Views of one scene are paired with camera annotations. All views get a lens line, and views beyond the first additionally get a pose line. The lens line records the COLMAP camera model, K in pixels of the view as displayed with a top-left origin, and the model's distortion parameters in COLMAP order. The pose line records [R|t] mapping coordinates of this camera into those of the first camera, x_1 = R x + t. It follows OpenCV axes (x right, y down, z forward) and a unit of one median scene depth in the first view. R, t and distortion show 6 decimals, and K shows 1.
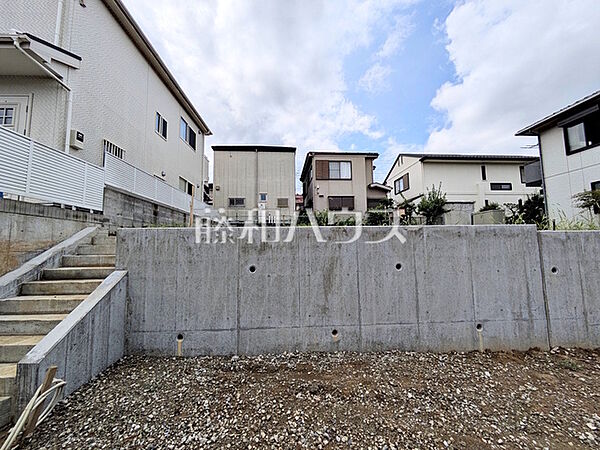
lens RADIAL K [[237.1, 0, 300.5], [0, 237.1, 226.1], [0, 0, 1]] dist [-0.005169, 0.003124]
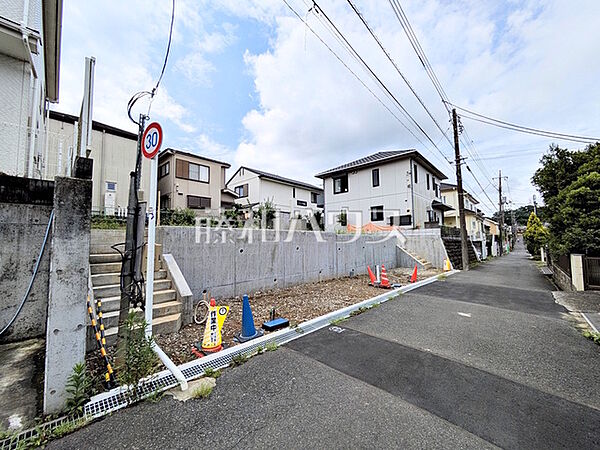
lens RADIAL K [[237.1, 0, 300.4], [0, 237.1, 225.6], [0, 0, 1]] dist [-0.005169, 0.003124]
pose [[0.725552, 0.049993, 0.686349, -0.355107], [-0.058642, 0.998222, -0.010718, -0.007830], [-0.685664, -0.032473, 0.727193, -0.204503]]
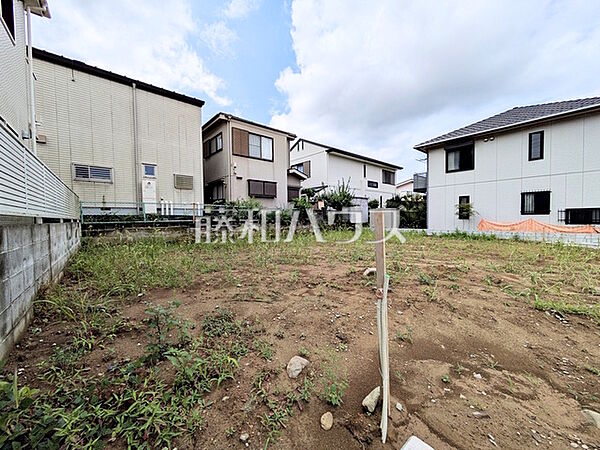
lens RADIAL K [[237.1, 0, 300.8], [0, 237.1, 226.4], [0, 0, 1]] dist [-0.005169, 0.003124]
pose [[0.796383, -0.016041, 0.604580, -0.316526], [-0.052055, 0.994121, 0.094945, -0.080994], [-0.602548, -0.107084, 0.790866, 0.392443]]
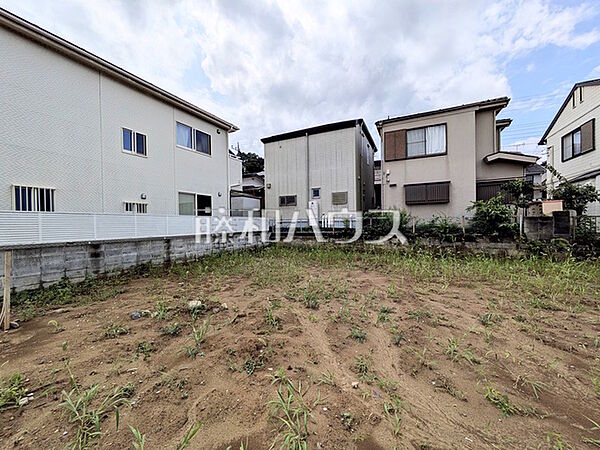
lens RADIAL K [[237.1, 0, 301.0], [0, 237.1, 226.8], [0, 0, 1]] dist [-0.005169, 0.003124]
pose [[0.866945, 0.008129, -0.498338, 0.291555], [0.046180, 0.994255, 0.096558, -0.126128], [0.496261, -0.106724, 0.861589, 0.389357]]
